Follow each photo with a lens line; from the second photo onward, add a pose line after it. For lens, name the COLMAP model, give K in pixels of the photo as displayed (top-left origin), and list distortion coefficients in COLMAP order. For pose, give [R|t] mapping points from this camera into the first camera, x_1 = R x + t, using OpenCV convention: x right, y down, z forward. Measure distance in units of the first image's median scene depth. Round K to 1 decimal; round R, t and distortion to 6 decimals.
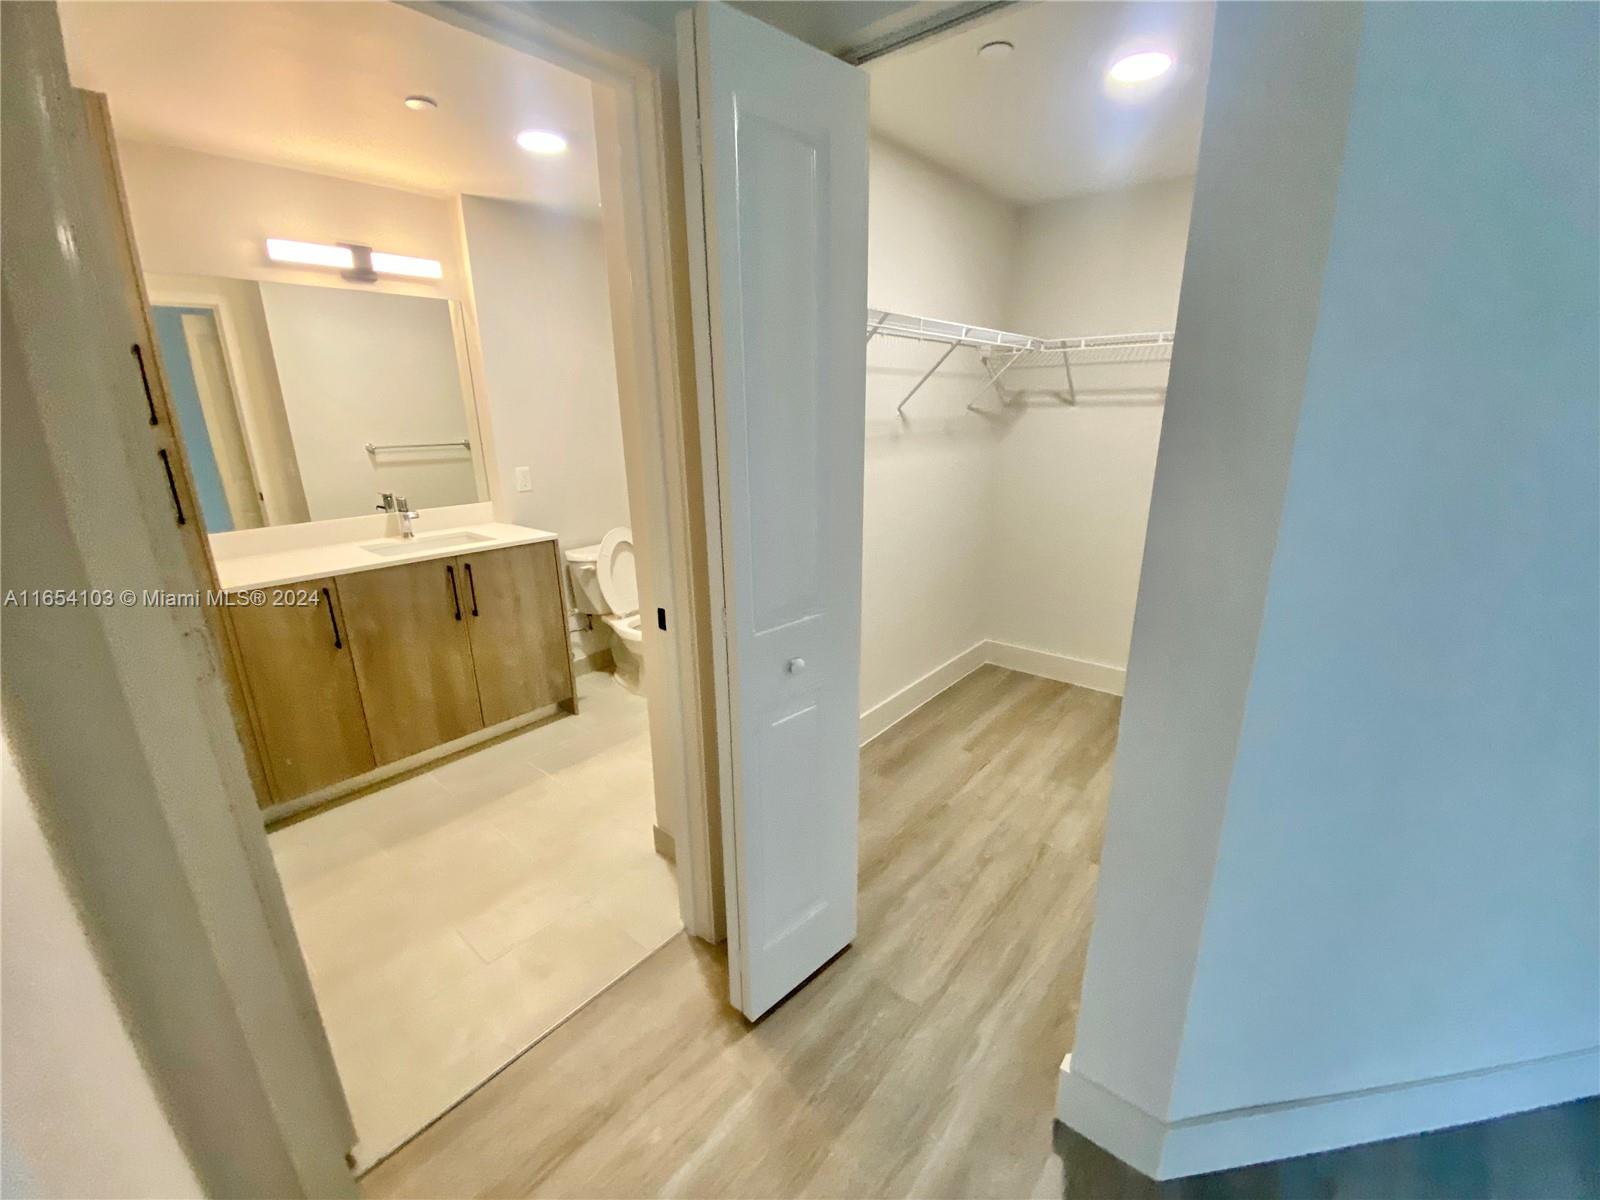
lens RADIAL K [[644.2, 0, 800.0], [0, 644.2, 600.0], [0, 0, 1]] dist [0.027971, -0.028832]
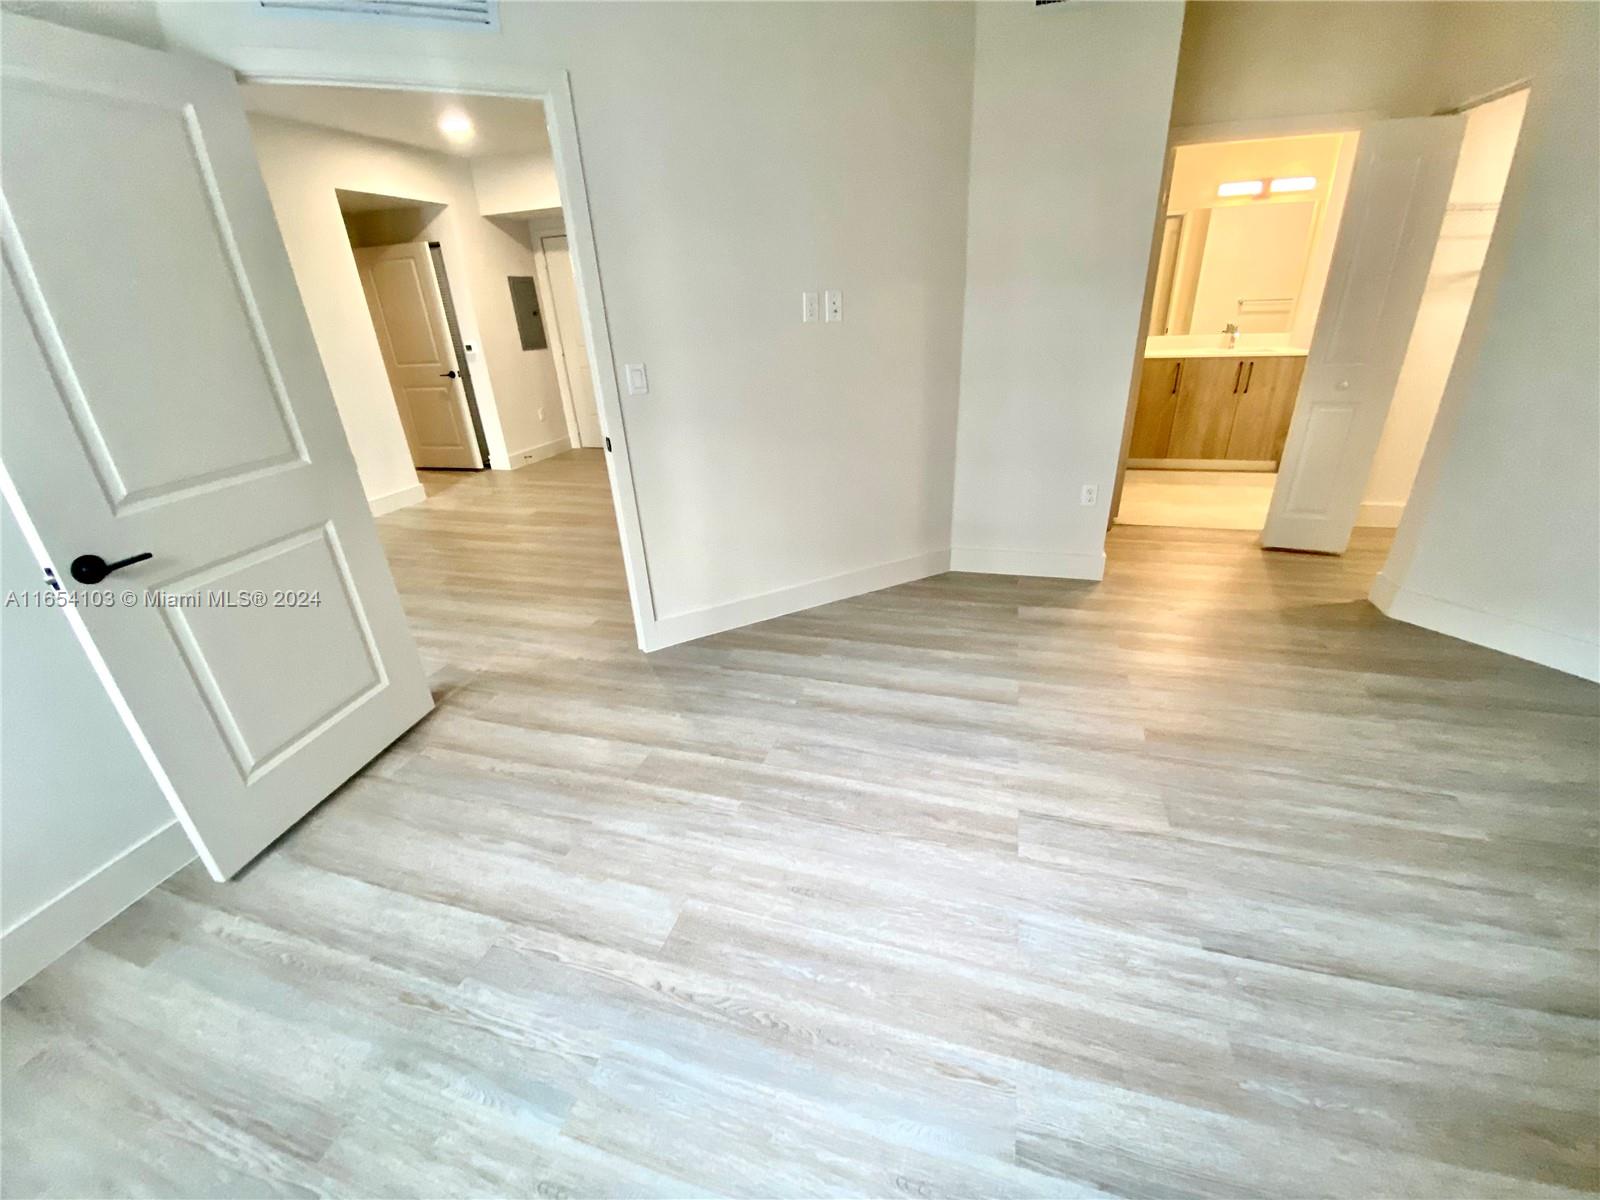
lens RADIAL K [[644.2, 0, 800.0], [0, 644.2, 600.0], [0, 0, 1]] dist [0.027971, -0.028832]
pose [[0.383938, 0.372354, -0.844952, 0.745784], [-0.218227, 0.925753, 0.308801, 0.263114], [0.897200, 0.065832, 0.436690, -0.846261]]
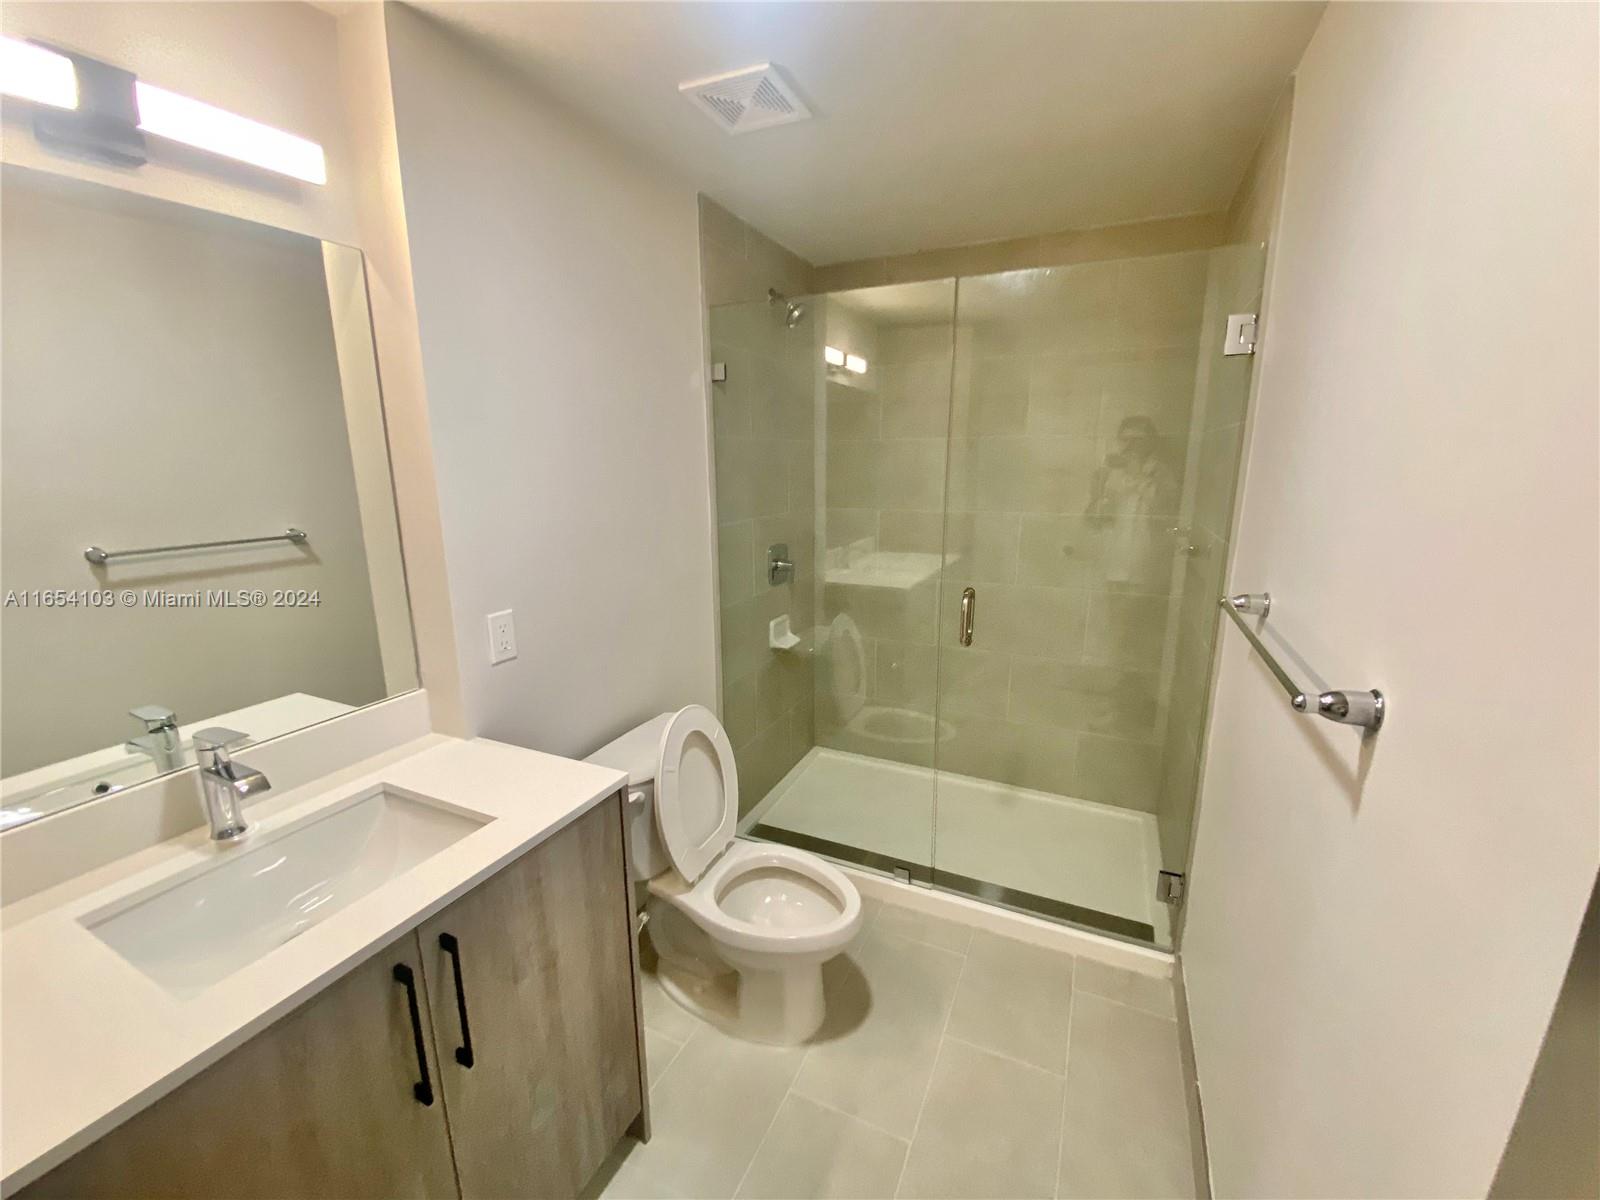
lens RADIAL K [[656.1, 0, 800.0], [0, 656.1, 600.0], [0, 0, 1]] dist [-0.031132, -0.000621]
pose [[0.962698, -0.047715, 0.266339, -0.383919], [0.070105, 0.994701, -0.075195, -0.178328], [-0.261340, 0.091062, 0.960942, 0.559605]]
